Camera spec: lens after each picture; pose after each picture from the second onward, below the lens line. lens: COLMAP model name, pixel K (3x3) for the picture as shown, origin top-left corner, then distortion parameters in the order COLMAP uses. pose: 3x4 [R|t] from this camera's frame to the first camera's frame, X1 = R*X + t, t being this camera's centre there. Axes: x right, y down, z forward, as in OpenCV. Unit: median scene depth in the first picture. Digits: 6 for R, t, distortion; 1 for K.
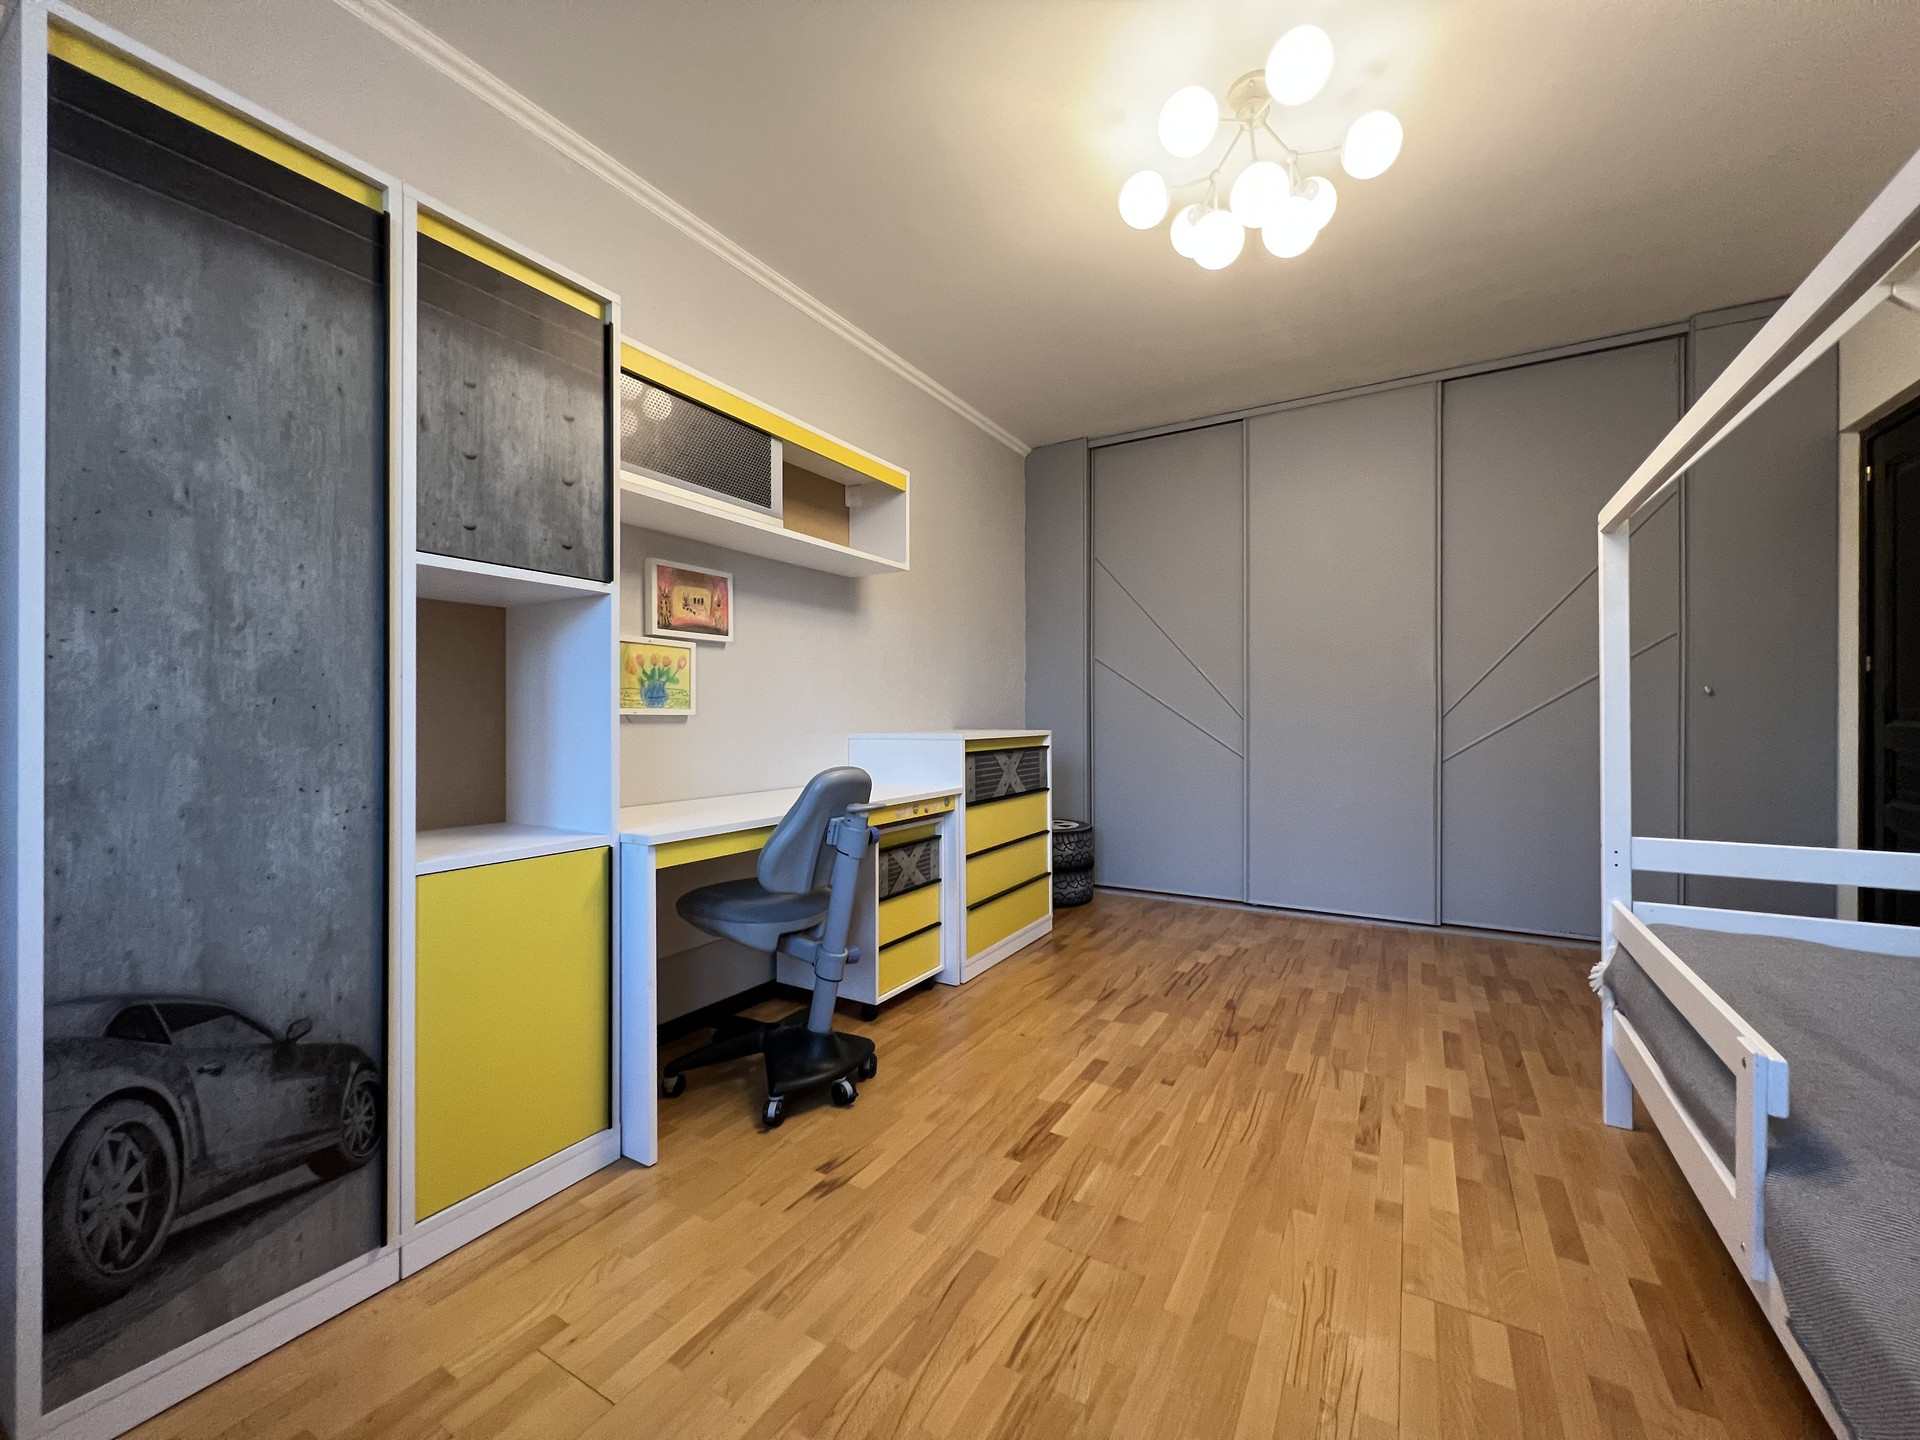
lens RADIAL K [[767.9, 0, 958.2], [0, 767.9, 714.5], [0, 0, 1]] dist [-0.000295, 0.000584]
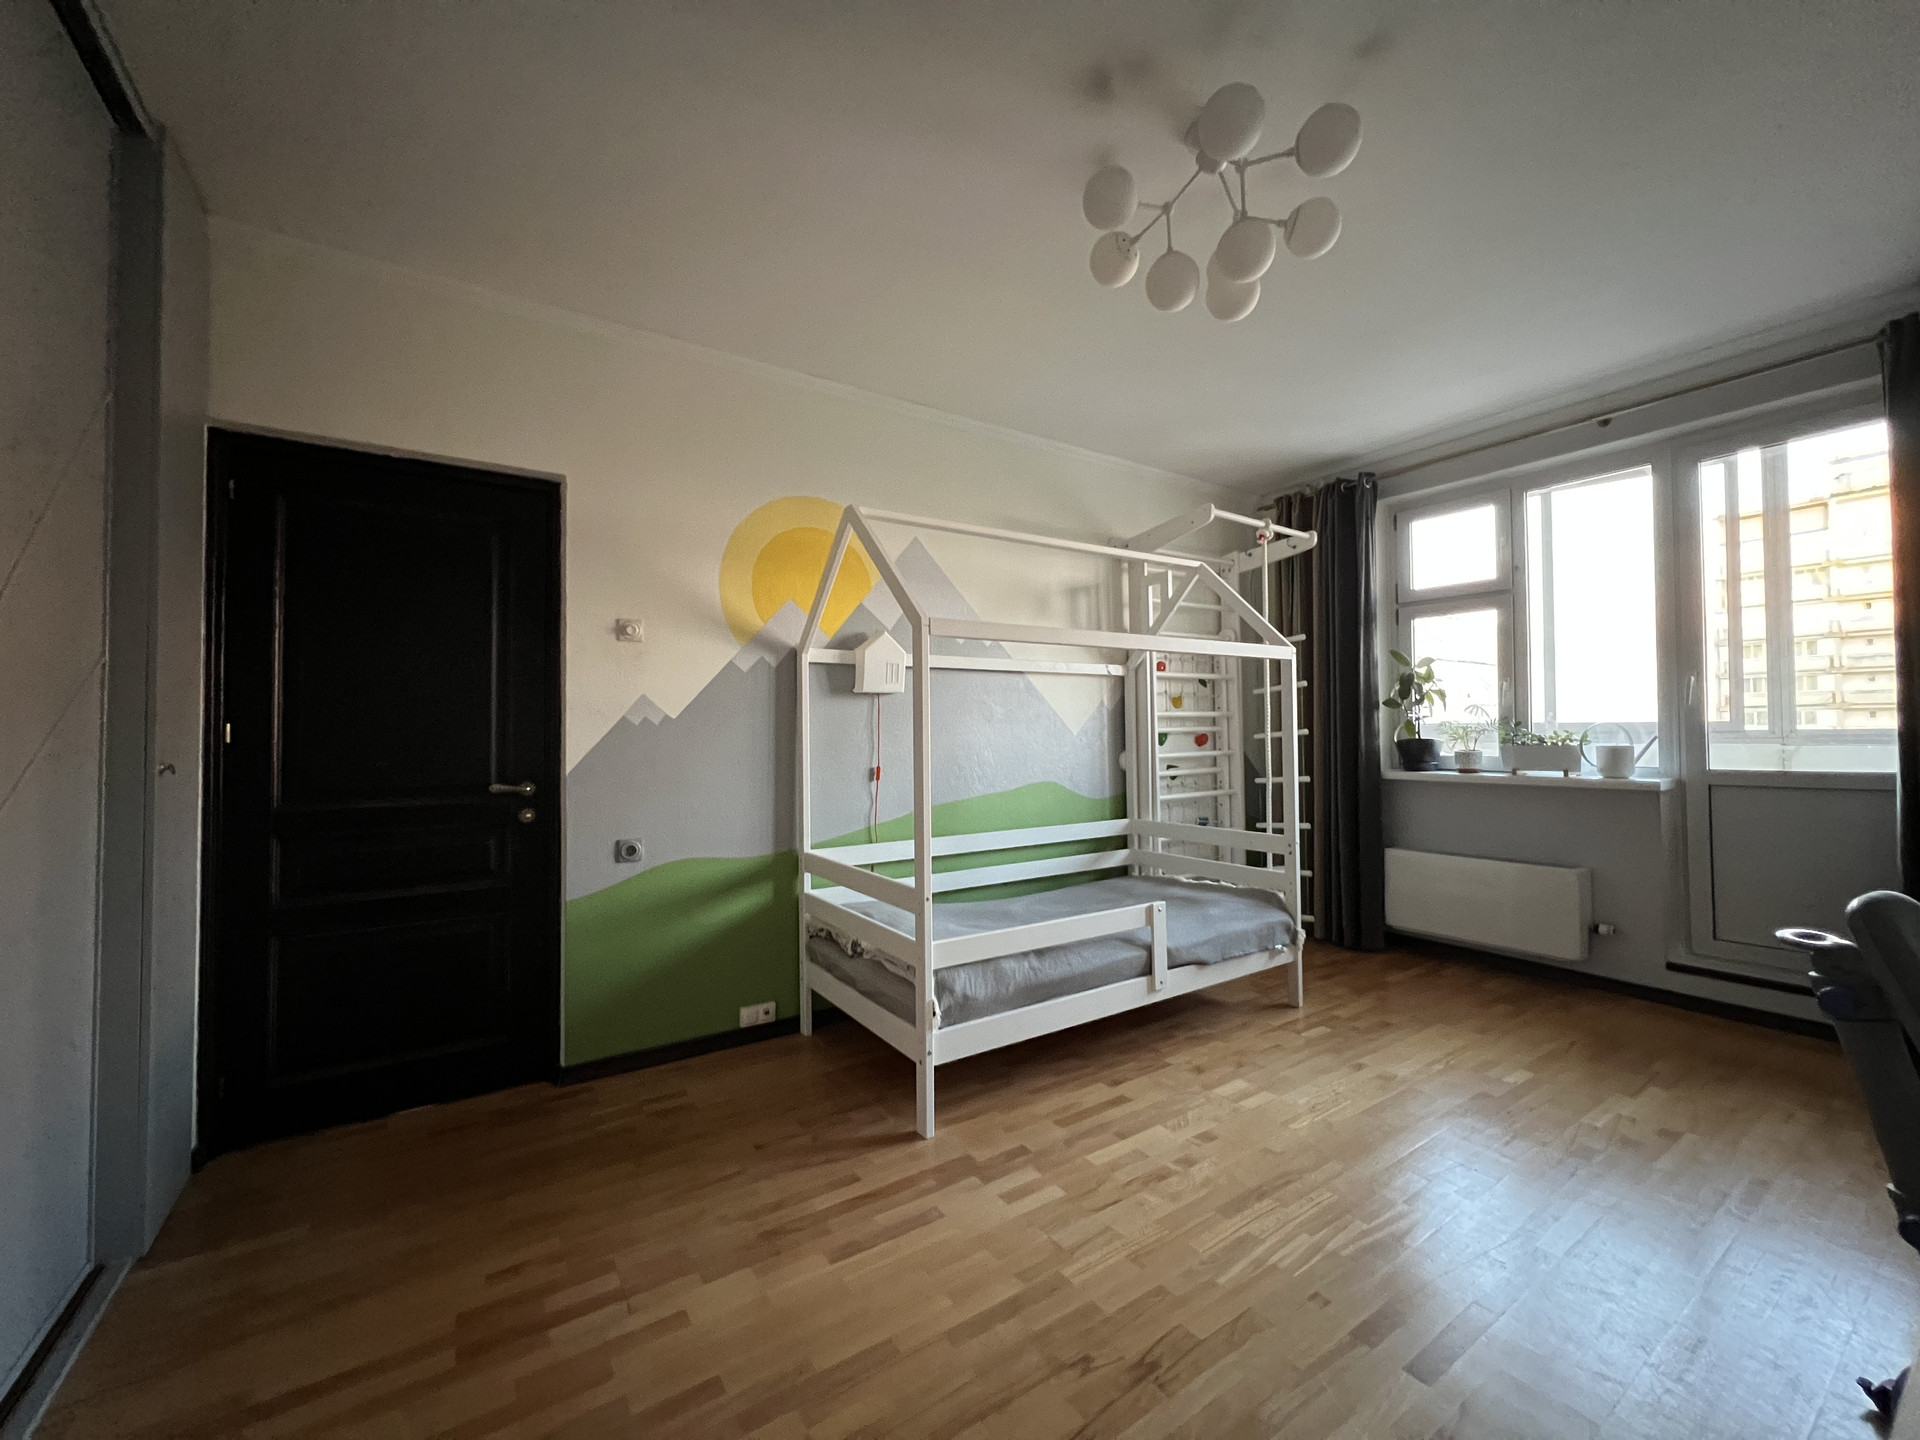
lens RADIAL K [[767.9, 0, 961.4], [0, 767.9, 722.8], [0, 0, 1]] dist [-0.000295, 0.000584]
pose [[-0.902702, 0.022116, 0.429697, 0.259356], [0.016089, 0.999715, -0.017655, -0.068385], [-0.429965, -0.009023, -0.902801, 1.848853]]
